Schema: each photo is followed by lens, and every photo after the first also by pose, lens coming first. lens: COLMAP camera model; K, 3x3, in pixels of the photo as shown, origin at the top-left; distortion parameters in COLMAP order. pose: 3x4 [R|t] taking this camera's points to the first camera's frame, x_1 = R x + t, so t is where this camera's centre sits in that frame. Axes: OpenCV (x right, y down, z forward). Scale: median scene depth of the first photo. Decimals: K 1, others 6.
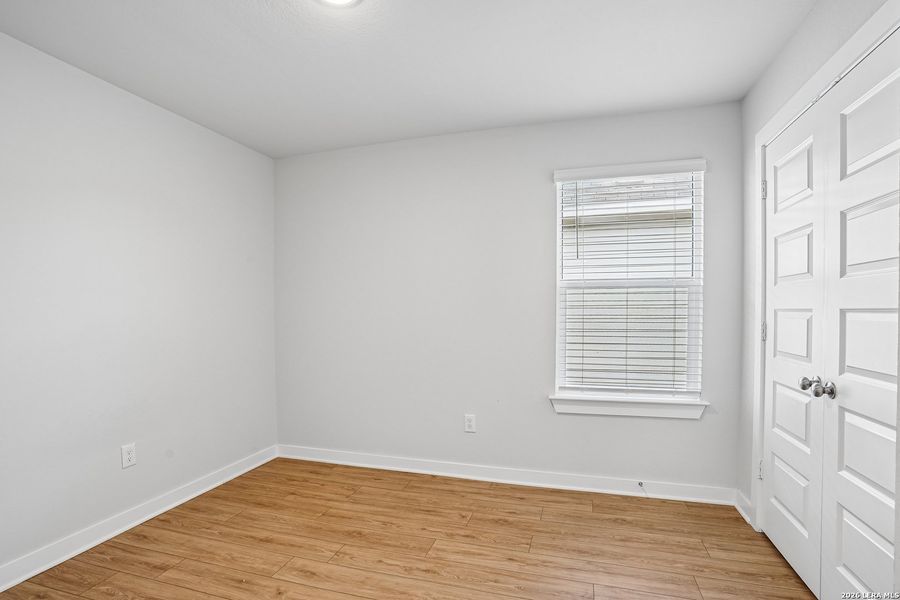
lens RADIAL K [[465.9, 0, 489.0], [0, 465.9, 316.3], [0, 0, 1]] dist [-0.041822, 0.000221]
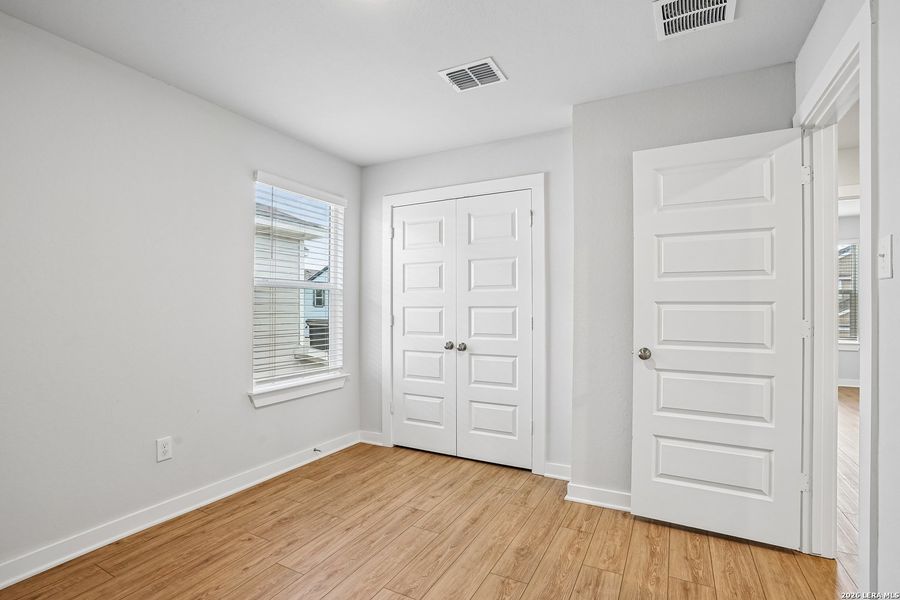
lens RADIAL K [[422.9, 0, 455.1], [0, 422.9, 295.3], [0, 0, 1]] dist [-0.068158, 0.024422]
pose [[0.192364, 0.038848, 0.980554, -0.764303], [0.013832, 0.999010, -0.042293, 0.009642], [-0.981226, 0.021698, 0.191636, 0.462354]]
